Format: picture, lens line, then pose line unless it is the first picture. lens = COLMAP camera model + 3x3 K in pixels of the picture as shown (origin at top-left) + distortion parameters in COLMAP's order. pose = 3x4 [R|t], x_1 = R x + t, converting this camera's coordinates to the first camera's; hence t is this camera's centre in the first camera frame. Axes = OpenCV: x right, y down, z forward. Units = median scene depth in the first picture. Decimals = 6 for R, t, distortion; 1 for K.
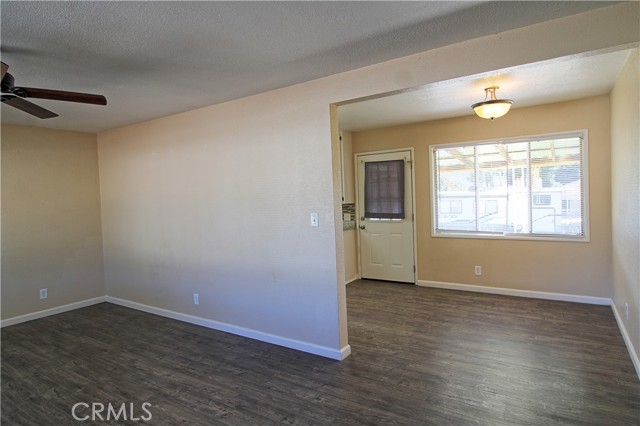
lens RADIAL K [[369.5, 0, 321.8], [0, 369.5, 209.9], [0, 0, 1]] dist [0.008520, -0.009446]
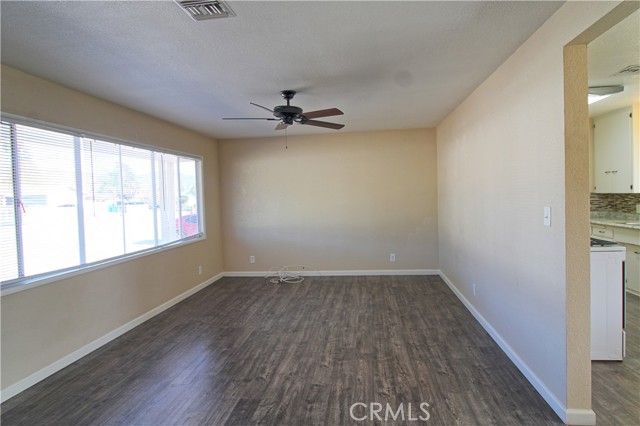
lens RADIAL K [[369.5, 0, 324.2], [0, 369.5, 211.9], [0, 0, 1]] dist [0.008520, -0.009446]
pose [[0.442561, 0.065393, -0.894351, 0.448148], [-0.017411, 0.997776, 0.064340, -0.021314], [0.896570, -0.012903, 0.442715, 0.304907]]
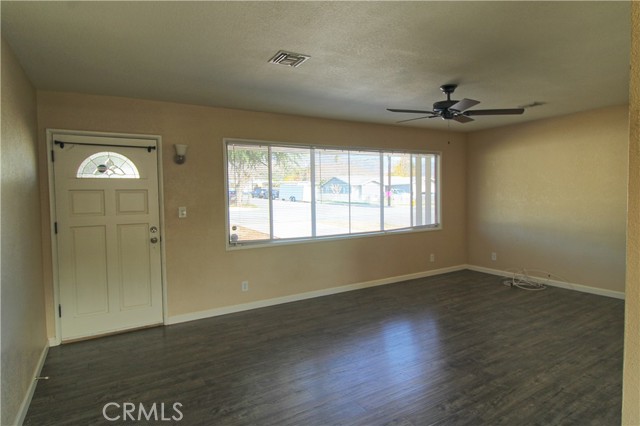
lens RADIAL K [[369.5, 0, 321.8], [0, 369.5, 206.8], [0, 0, 1]] dist [0.008520, -0.009446]
pose [[-0.440063, 0.079012, -0.894484, 0.562379], [0.003055, 0.996247, 0.086498, -0.048587], [0.897962, 0.035332, -0.438653, 0.883732]]
